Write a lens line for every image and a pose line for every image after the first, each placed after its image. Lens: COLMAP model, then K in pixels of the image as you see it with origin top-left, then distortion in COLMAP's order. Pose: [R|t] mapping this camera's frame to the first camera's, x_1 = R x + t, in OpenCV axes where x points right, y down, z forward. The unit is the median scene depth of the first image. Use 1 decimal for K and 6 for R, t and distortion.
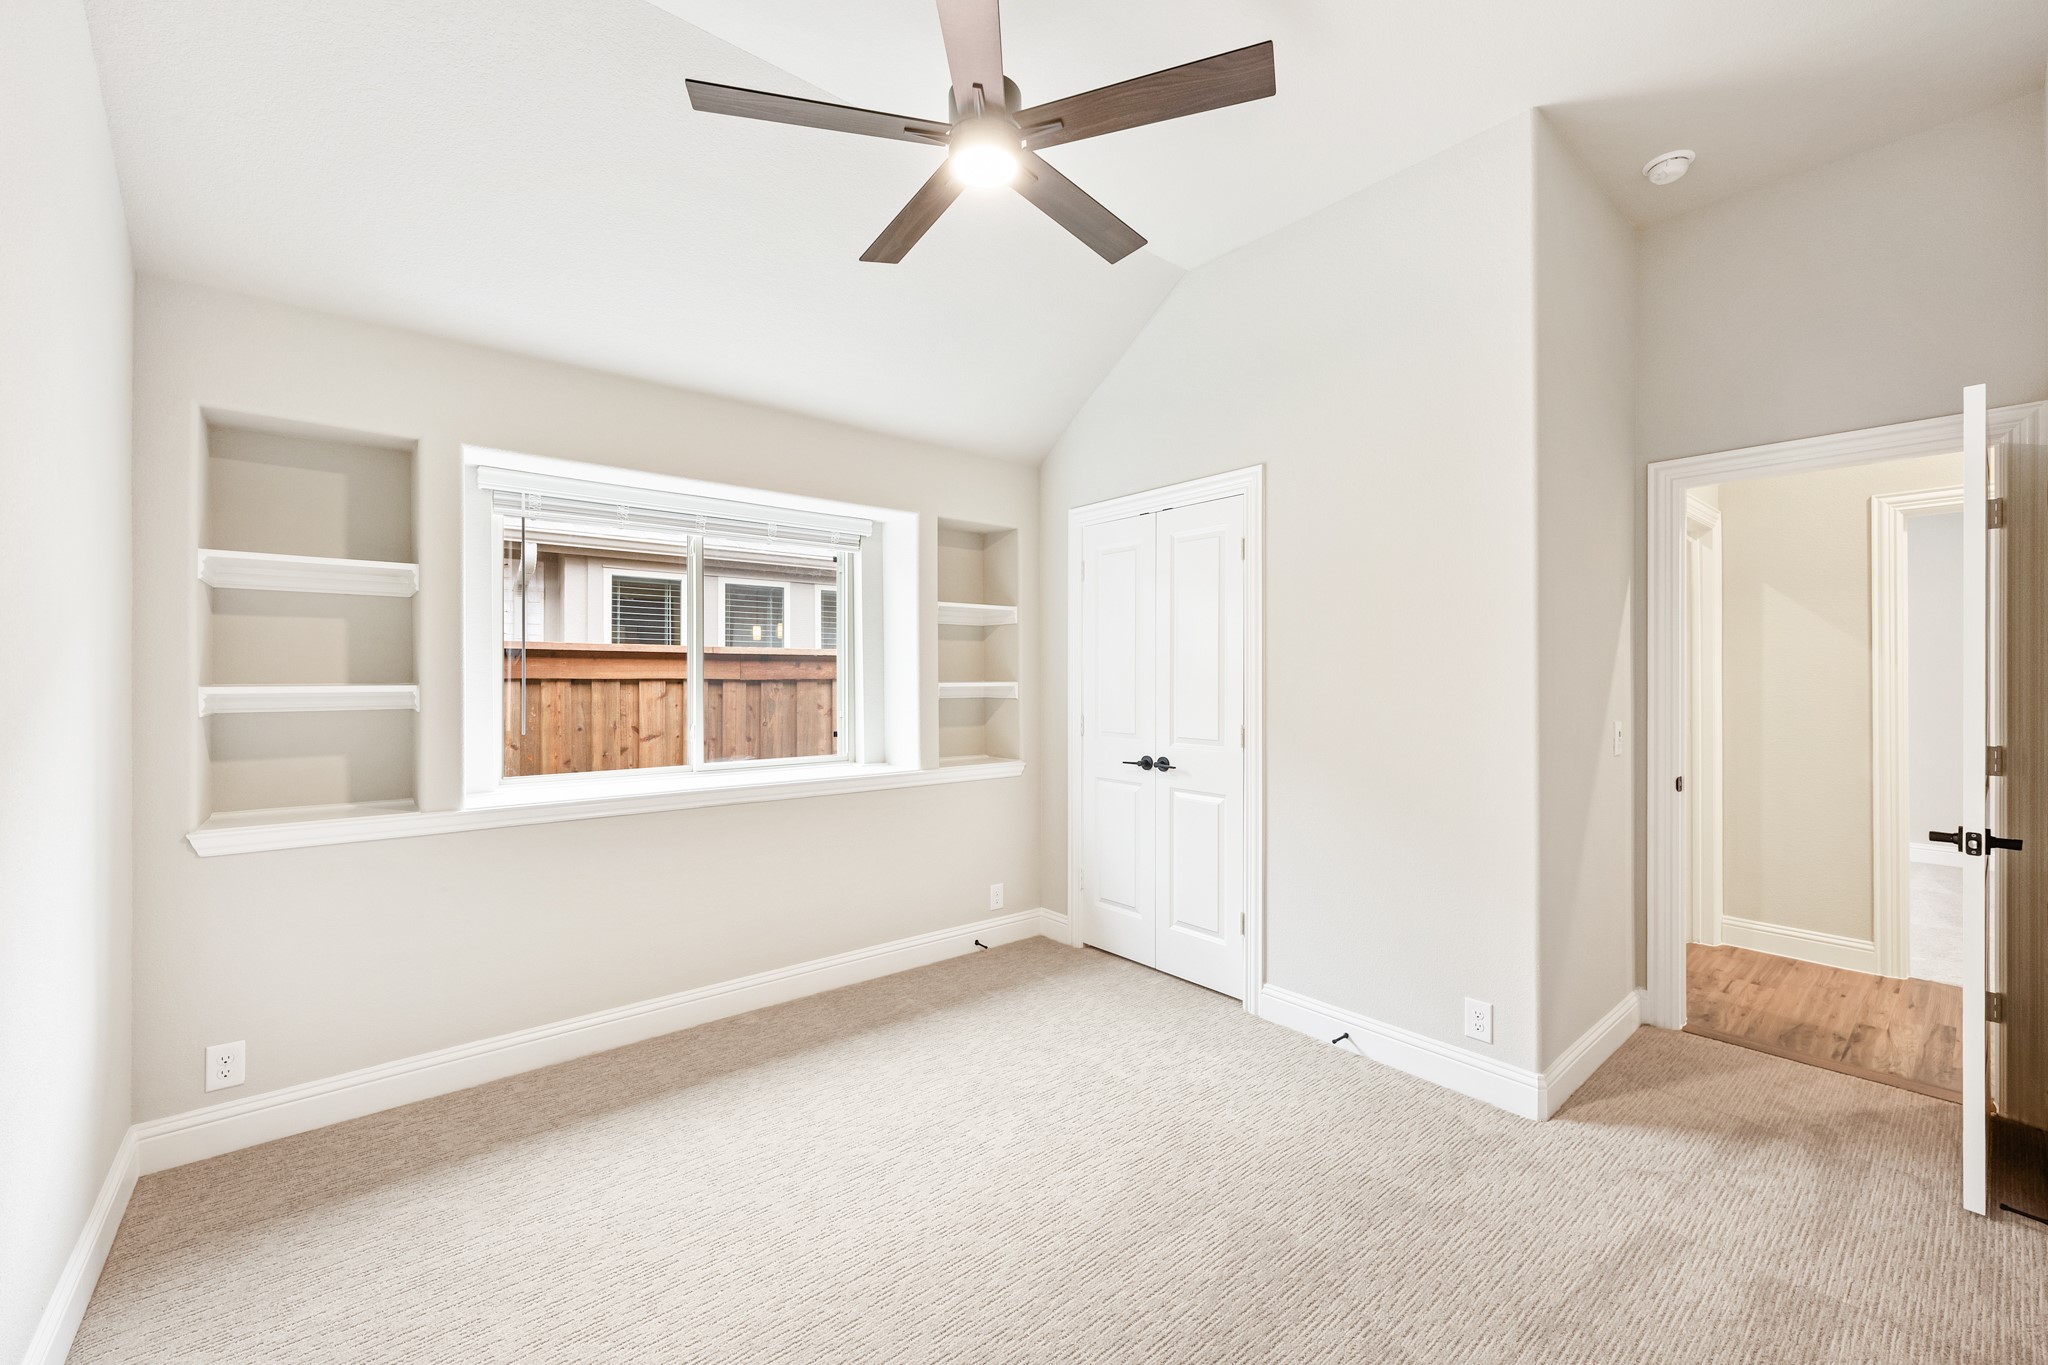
lens RADIAL K [[823.1, 0, 1106.3], [0, 823.1, 672.7], [0, 0, 1]] dist [0.001955, 0.000347]
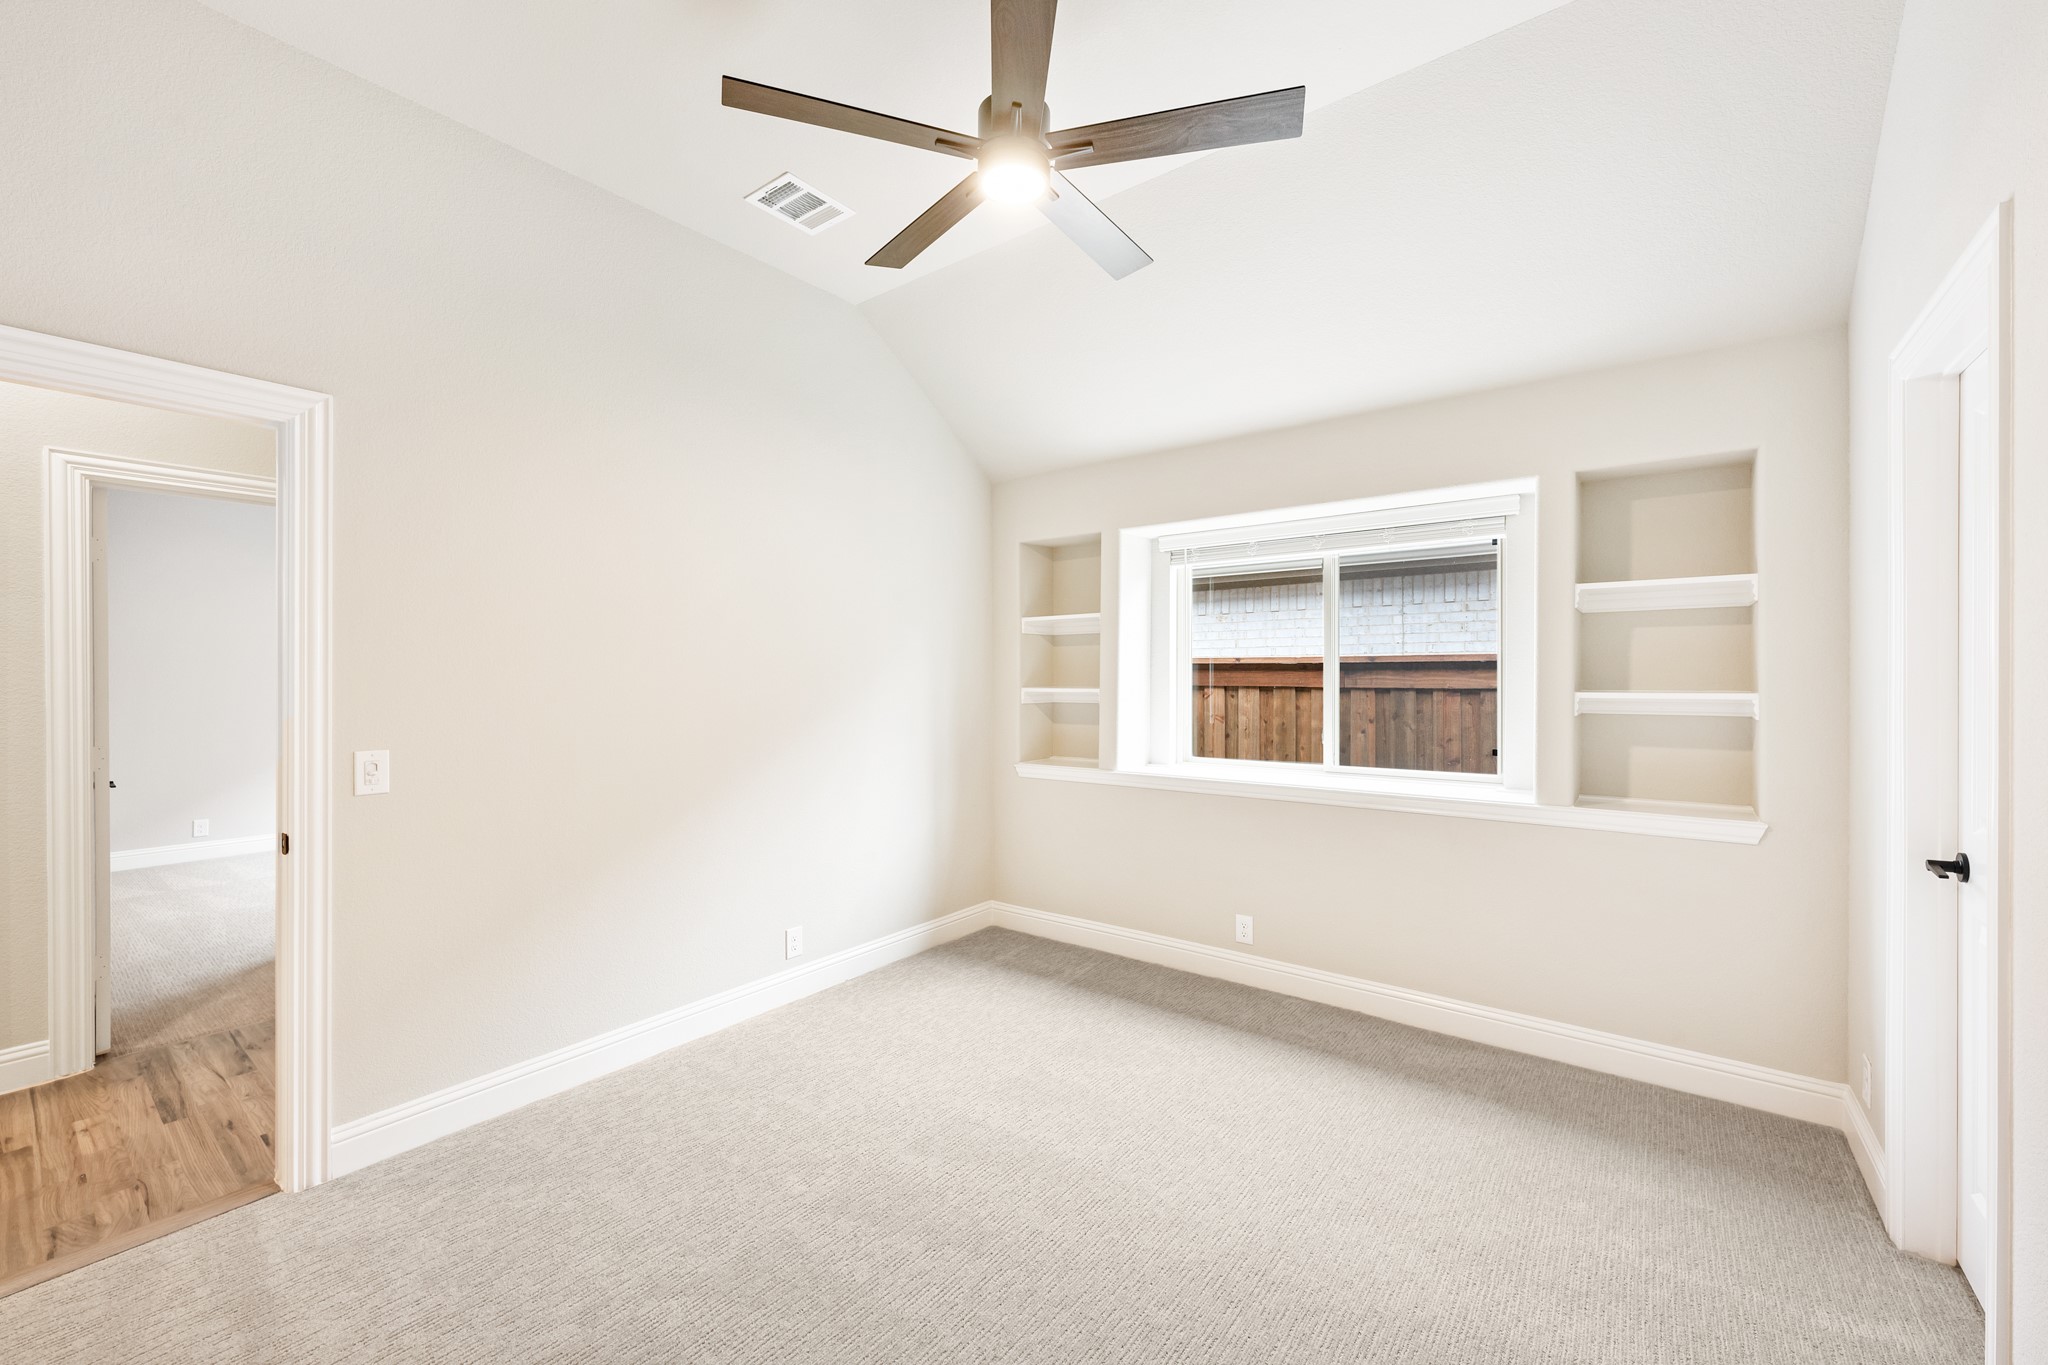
lens RADIAL K [[814.6, 0, 1024.0], [0, 814.6, 682.5], [0, 0, 1]] dist [-0.001206, -0.000213]
pose [[0.167485, 0.004748, -0.985863, 0.594872], [0.004639, 0.999974, 0.005604, -0.005687], [0.985864, -0.005512, 0.167459, 0.516497]]
